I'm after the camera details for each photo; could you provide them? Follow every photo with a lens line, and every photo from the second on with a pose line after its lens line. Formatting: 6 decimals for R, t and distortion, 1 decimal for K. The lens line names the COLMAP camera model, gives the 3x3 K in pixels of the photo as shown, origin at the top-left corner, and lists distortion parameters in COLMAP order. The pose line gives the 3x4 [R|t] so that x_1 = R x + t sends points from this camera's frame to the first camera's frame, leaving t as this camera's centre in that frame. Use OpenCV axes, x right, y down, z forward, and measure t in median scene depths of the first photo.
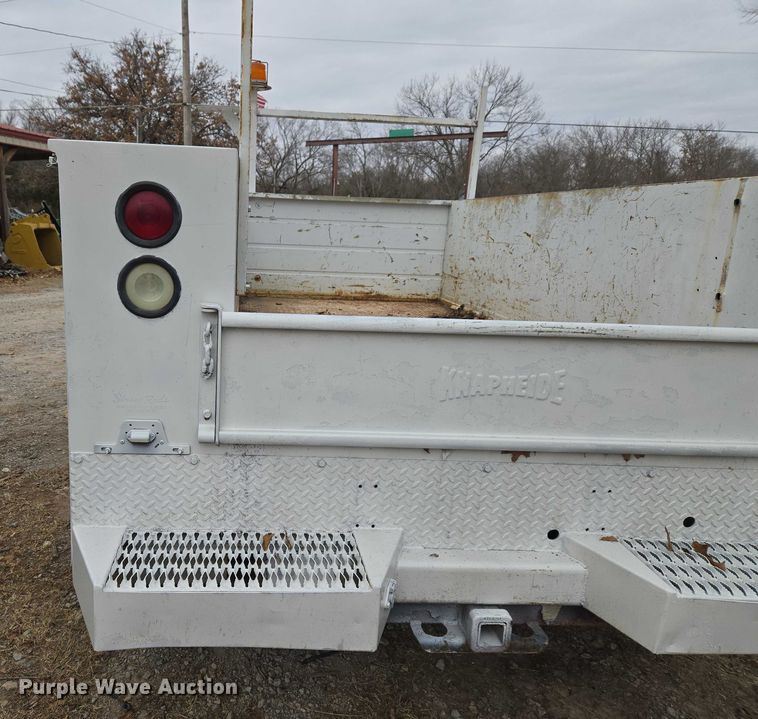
lens RADIAL K [[624.6, 0, 283.6], [0, 624.6, 361.3], [0, 0, 1]] dist [0.076987, -0.068213]
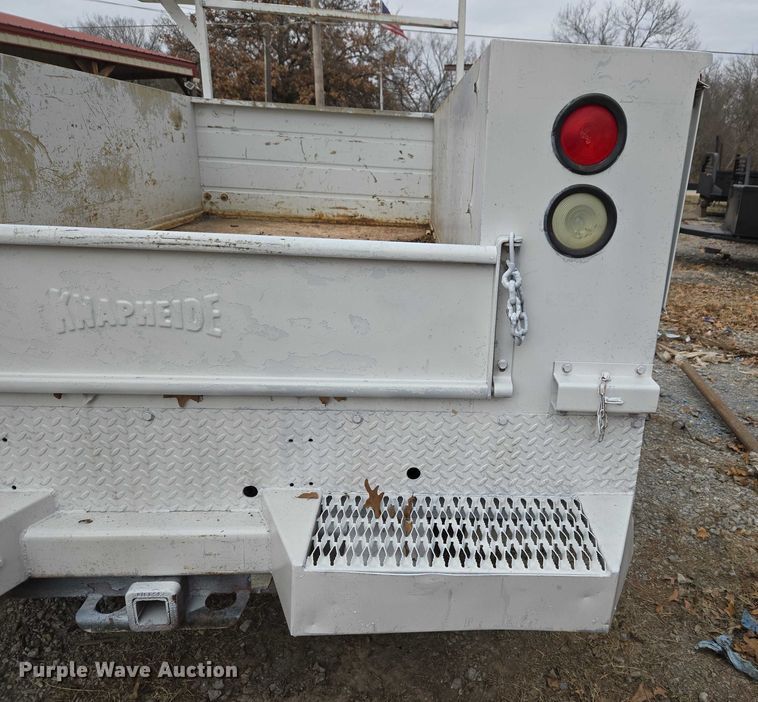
lens RADIAL K [[613.4, 0, 464.4], [0, 613.4, 351.1], [0, 0, 1]] dist [0.065691, -0.056016]
pose [[0.999347, -0.001214, 0.036101, 0.685195], [-0.002106, 0.995777, 0.091778, 0.012109], [-0.036060, -0.091794, 0.995125, 0.192280]]
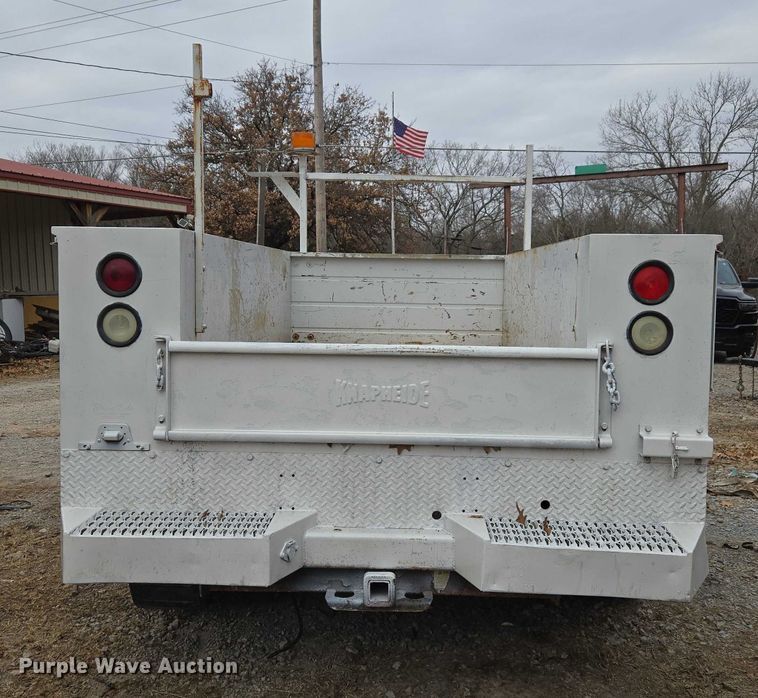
lens RADIAL K [[849.0, 0, 401.2], [0, 849.0, 339.4], [0, 0, 1]] dist [0.113843, -0.164374]
pose [[0.997232, -0.020157, -0.071565, 0.487601], [0.008952, 0.988097, -0.153568, 0.189281], [0.073808, 0.152503, 0.985543, -0.739826]]
